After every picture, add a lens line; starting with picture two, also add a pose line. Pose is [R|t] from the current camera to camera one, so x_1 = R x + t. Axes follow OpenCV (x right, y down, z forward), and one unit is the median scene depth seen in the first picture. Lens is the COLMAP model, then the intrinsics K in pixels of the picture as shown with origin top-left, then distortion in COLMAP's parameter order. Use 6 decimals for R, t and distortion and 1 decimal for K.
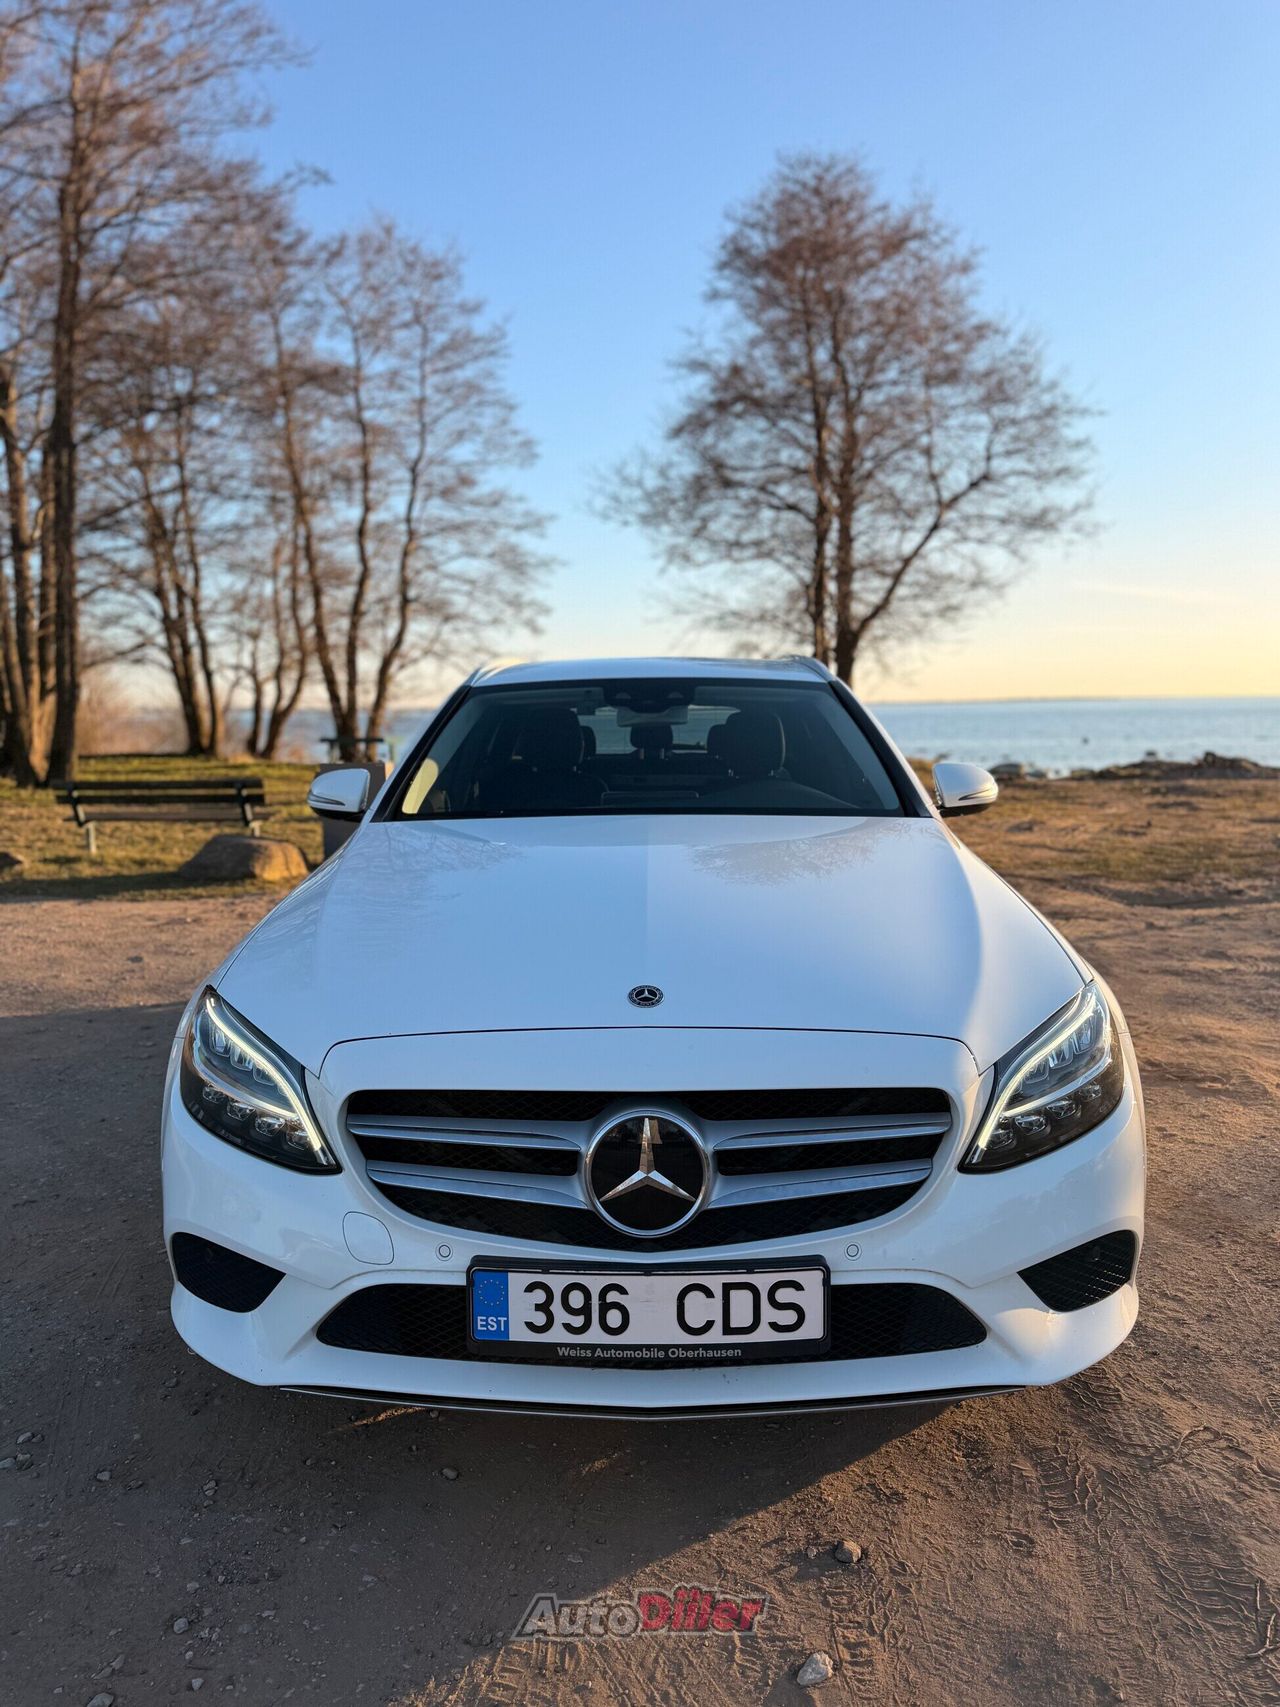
lens RADIAL K [[1203.2, 0, 642.6], [0, 1203.2, 845.2], [0, 0, 1]] dist [0.062947, -0.094293]
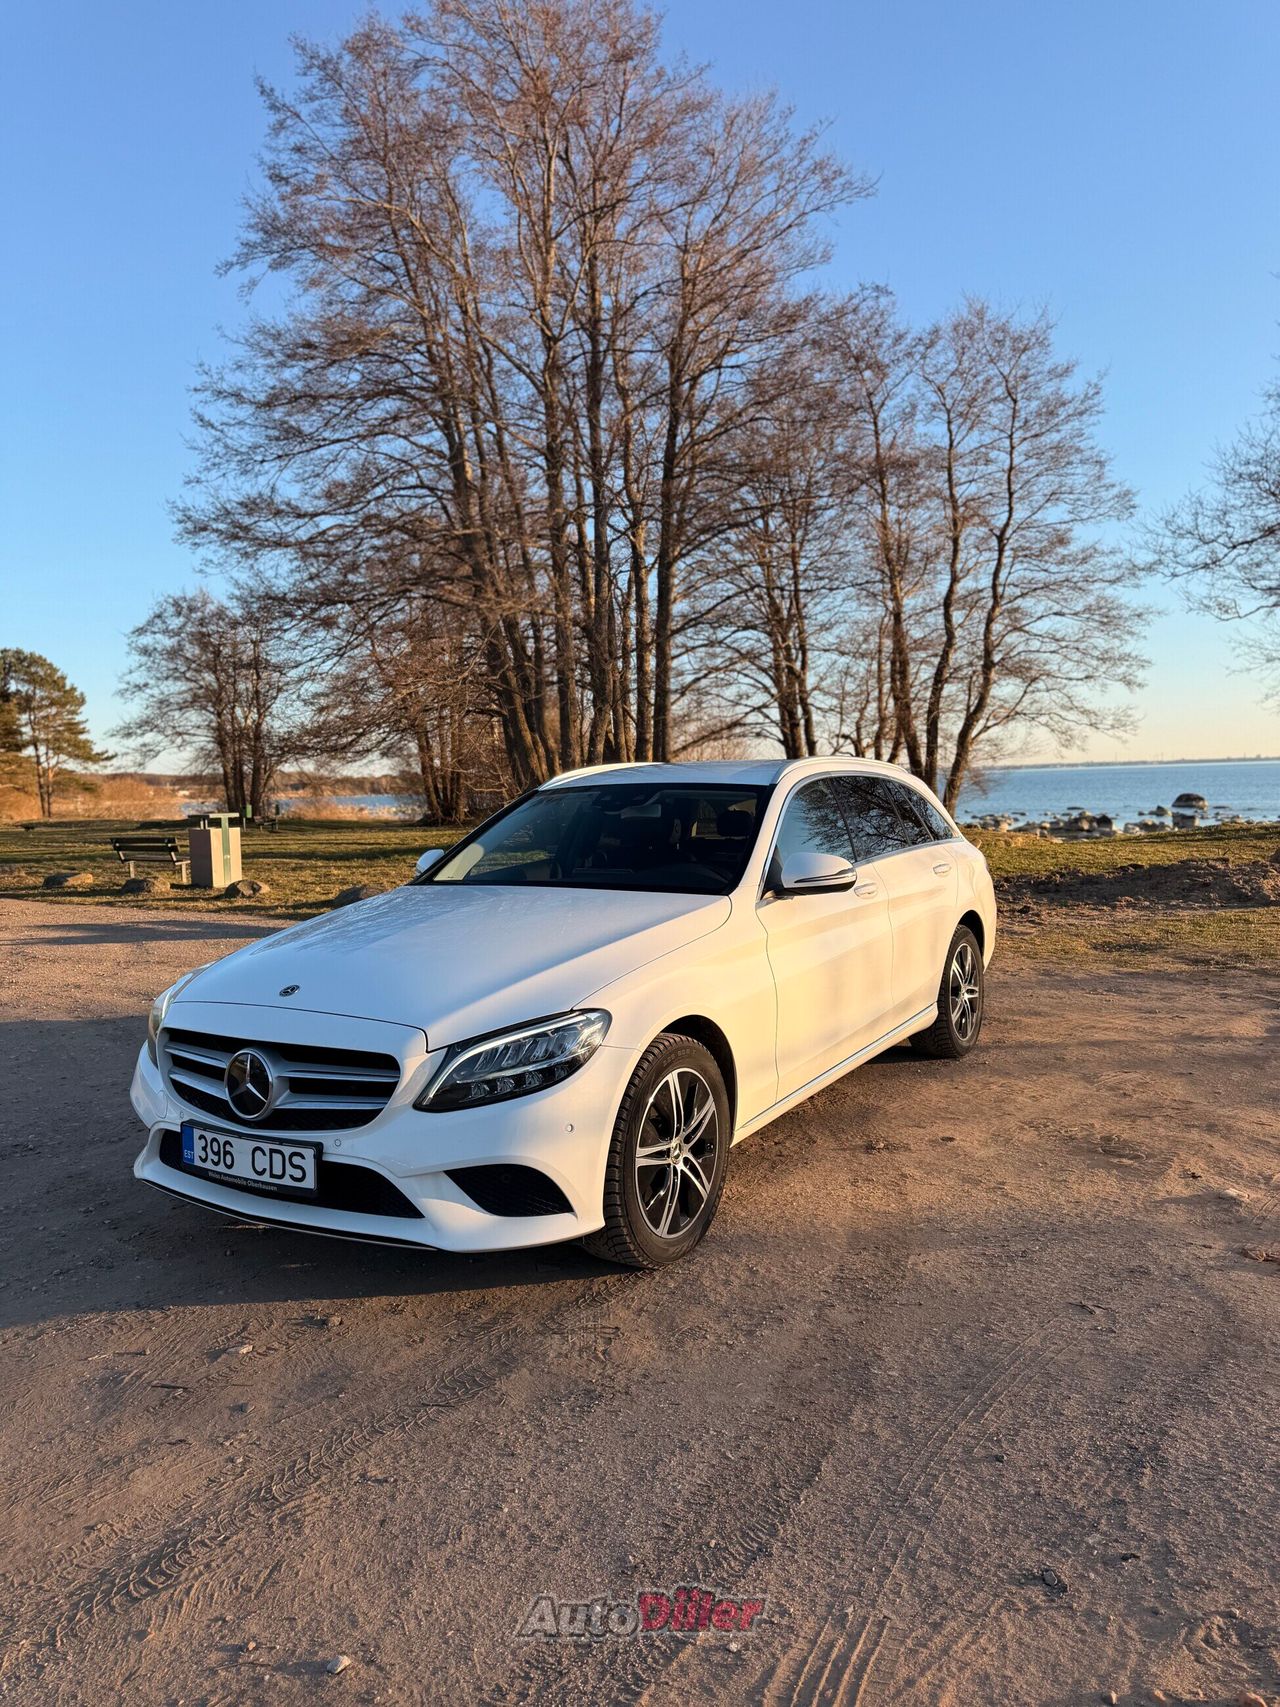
lens RADIAL K [[1189.3, 0, 640.0], [0, 1189.3, 853.5], [0, 0, 1]] dist [0.057142, -0.122695]
pose [[0.861034, 0.012815, -0.508386, 0.107728], [-0.033223, 0.998964, -0.031087, -0.002912], [0.507461, 0.043657, 0.860568, -0.020160]]
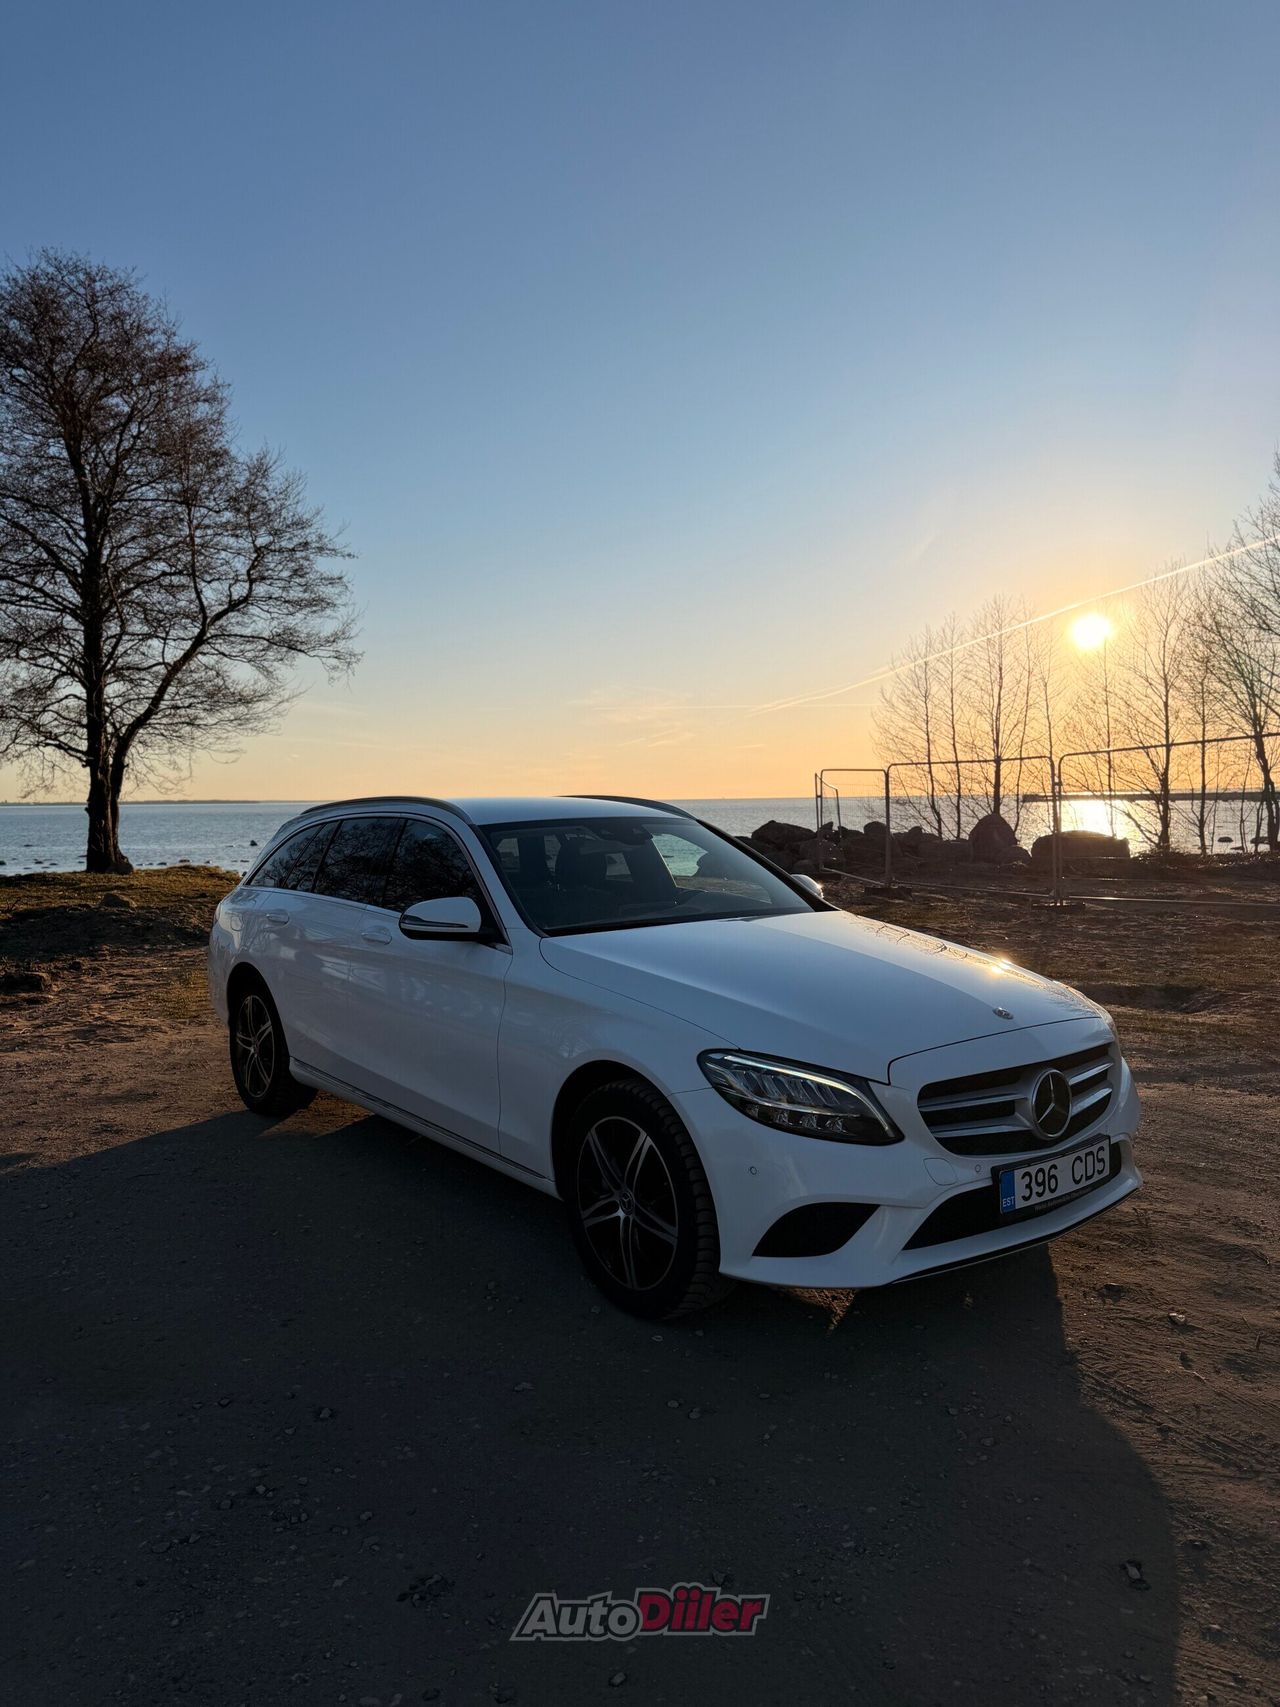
lens RADIAL K [[1203.2, 0, 642.6], [0, 1203.2, 845.2], [0, 0, 1]] dist [0.062947, -0.094293]
pose [[0.770453, -0.014834, 0.637324, -0.127100], [0.068214, 0.995908, -0.059284, -0.004554], [-0.633837, 0.089150, 0.768312, -0.006050]]
